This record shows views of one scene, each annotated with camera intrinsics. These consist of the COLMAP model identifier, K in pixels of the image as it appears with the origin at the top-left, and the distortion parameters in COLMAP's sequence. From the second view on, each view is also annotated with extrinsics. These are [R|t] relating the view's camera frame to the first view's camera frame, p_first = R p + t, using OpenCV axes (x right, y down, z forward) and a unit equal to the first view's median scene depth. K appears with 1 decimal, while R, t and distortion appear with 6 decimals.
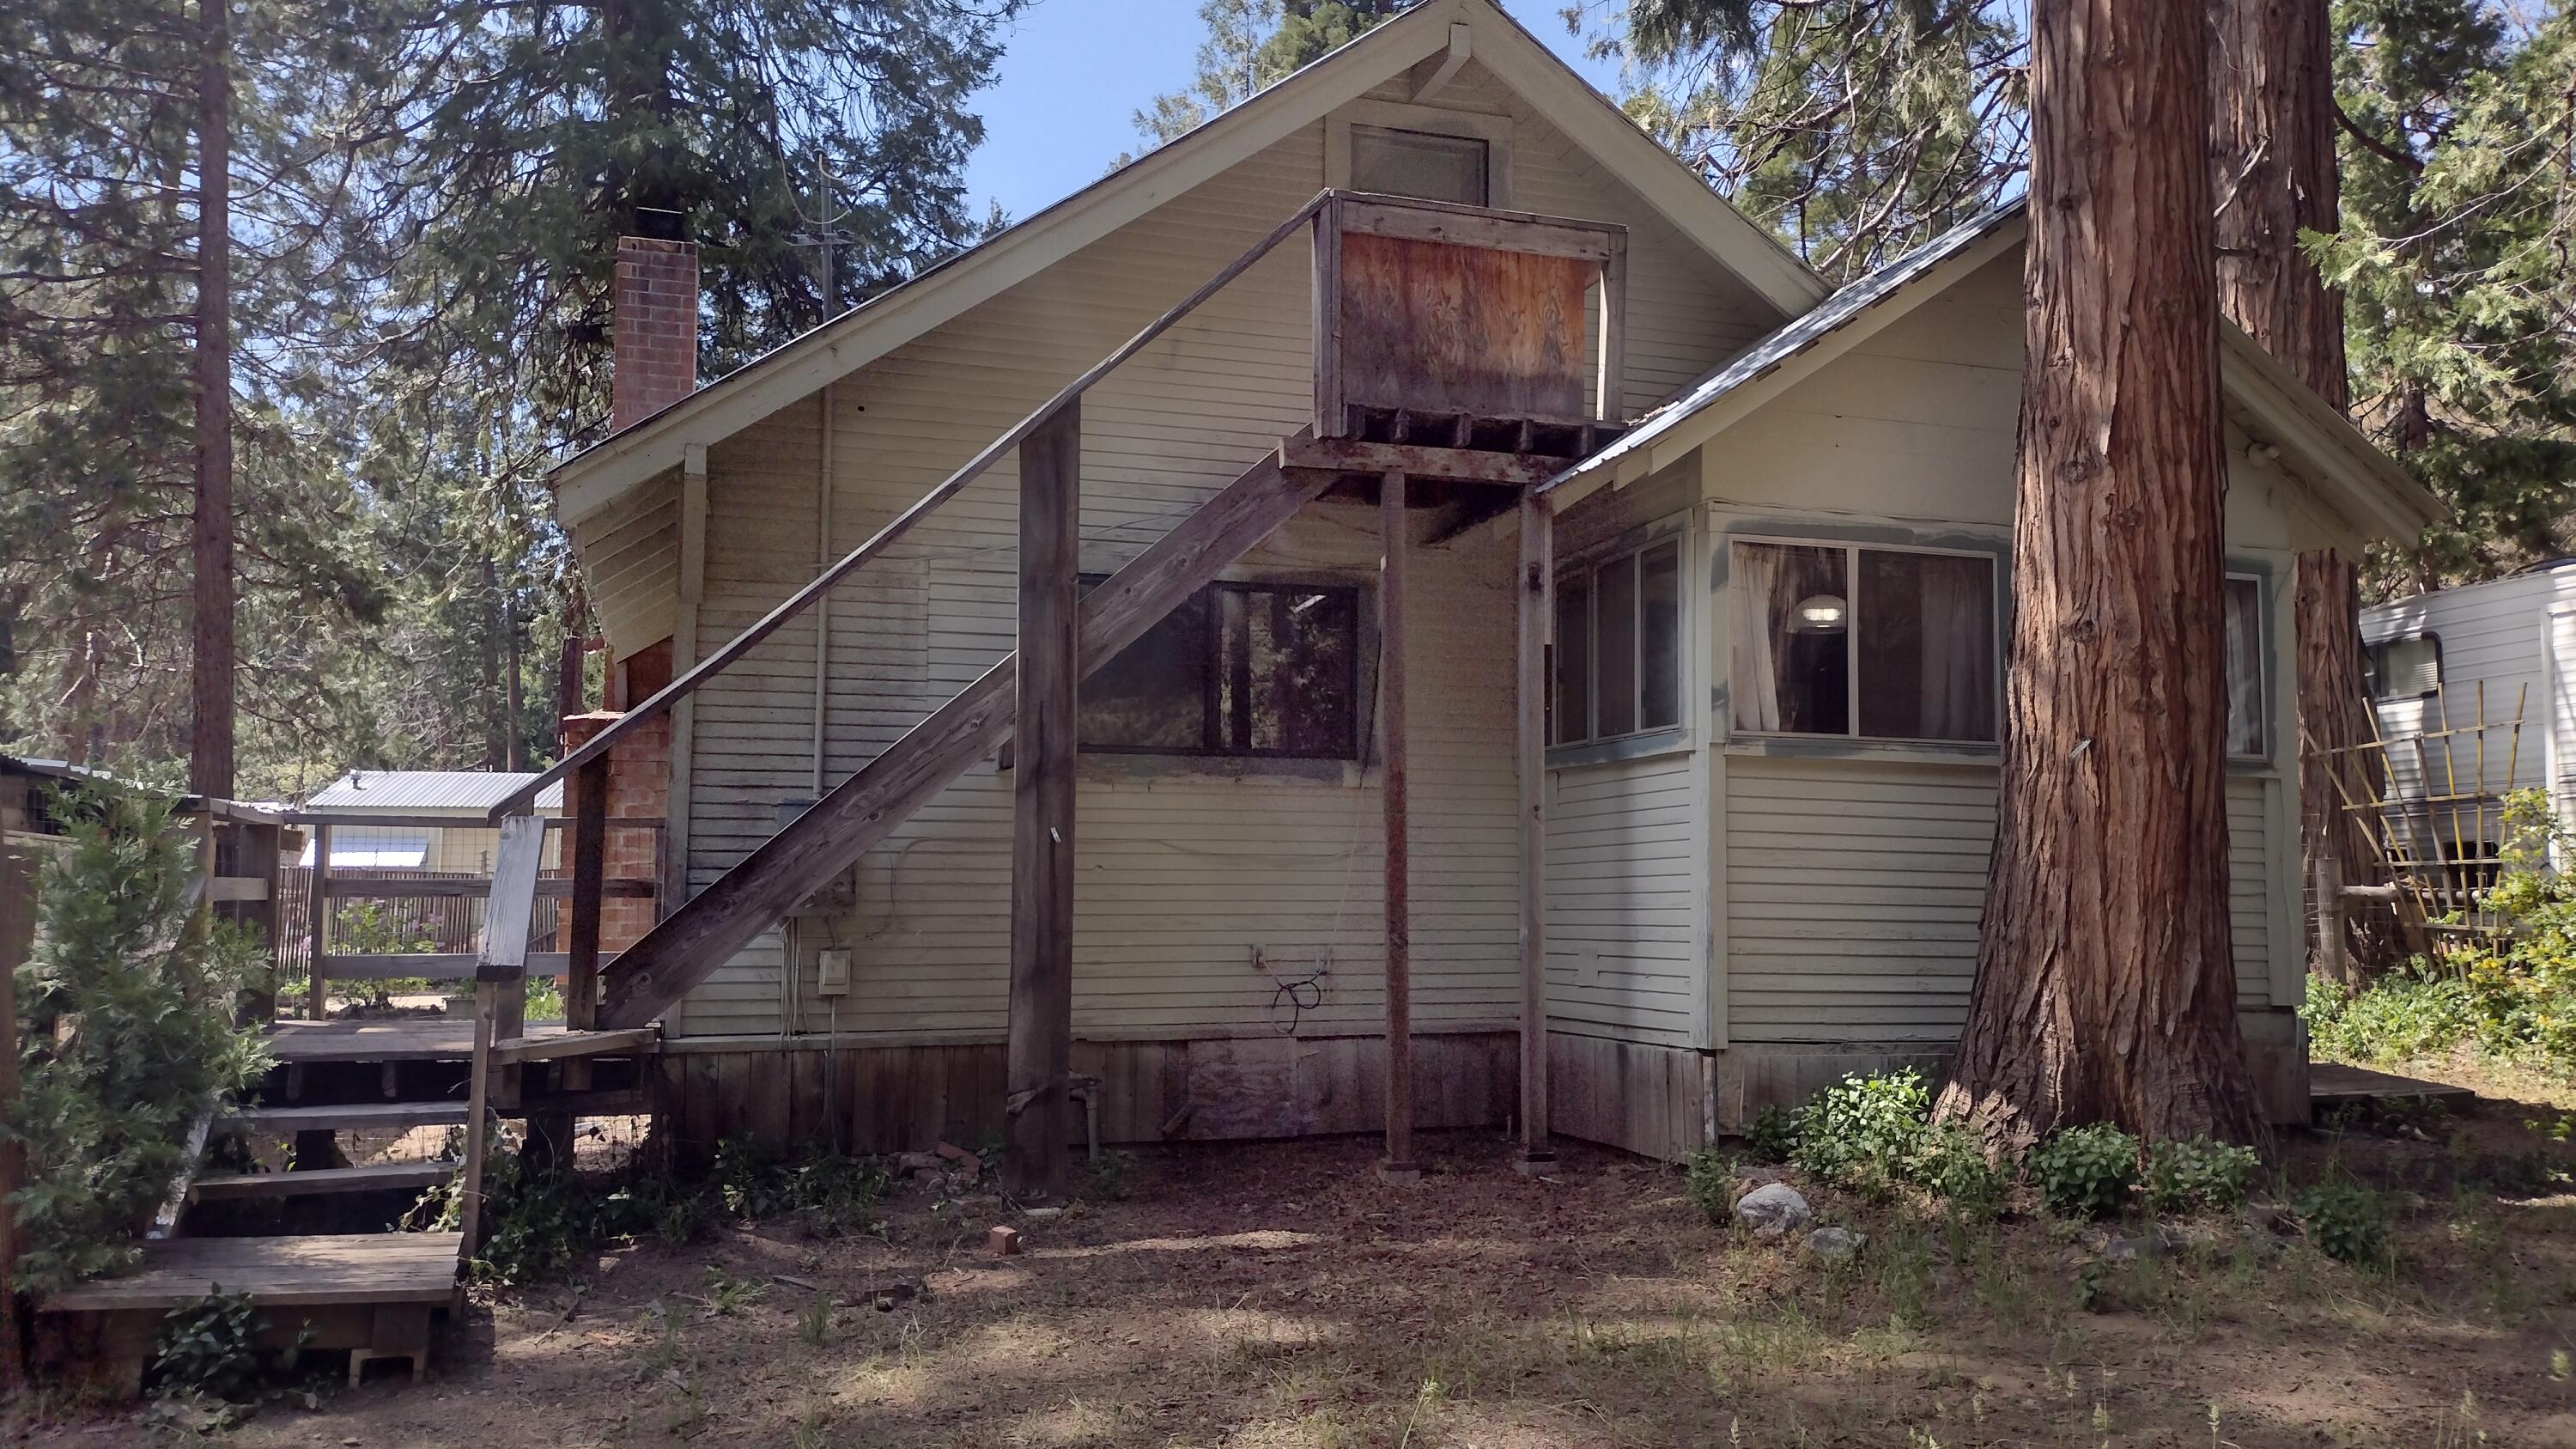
lens RADIAL K [[1902.6, 0, 1301.9], [0, 1902.6, 719.7], [0, 0, 1]] dist [0.084985, -0.107728]
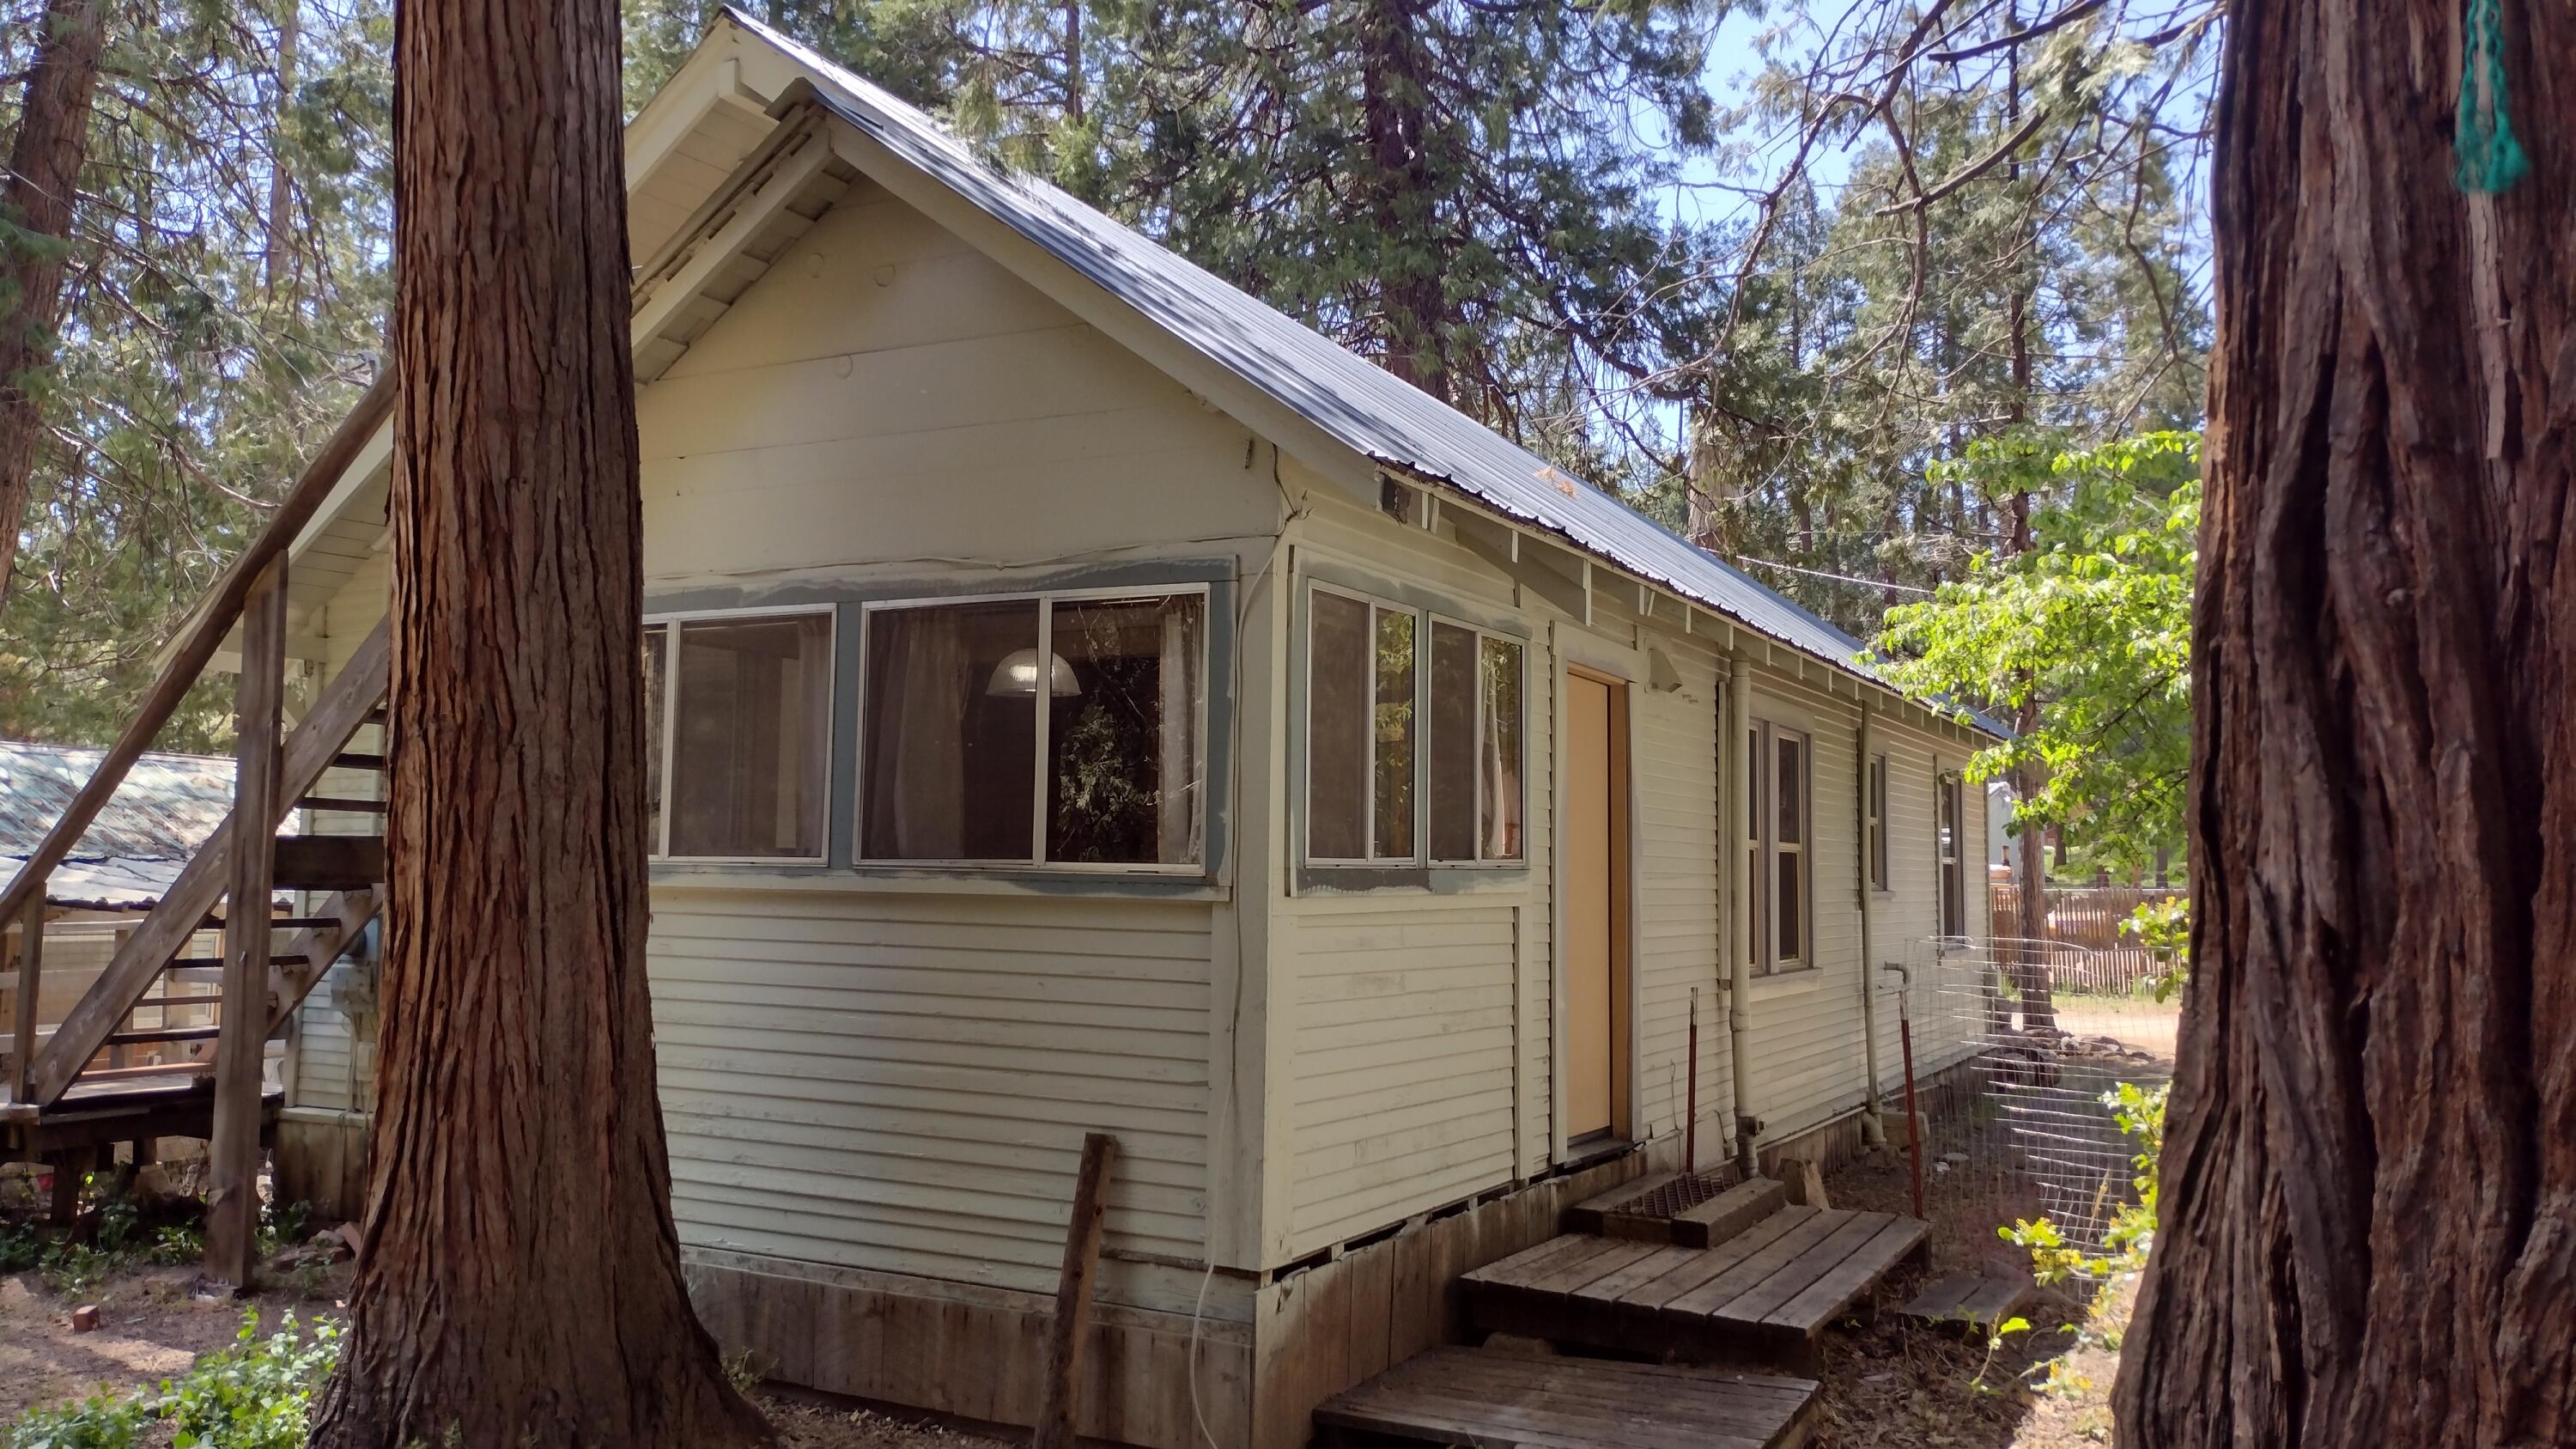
lens RADIAL K [[1902.6, 0, 1301.9], [0, 1902.6, 719.7], [0, 0, 1]] dist [0.084985, -0.107728]
pose [[0.697817, -0.057268, -0.713983, 0.974999], [0.057124, 0.998073, -0.024224, -0.012311], [0.713995, -0.023882, 0.699744, 0.580736]]
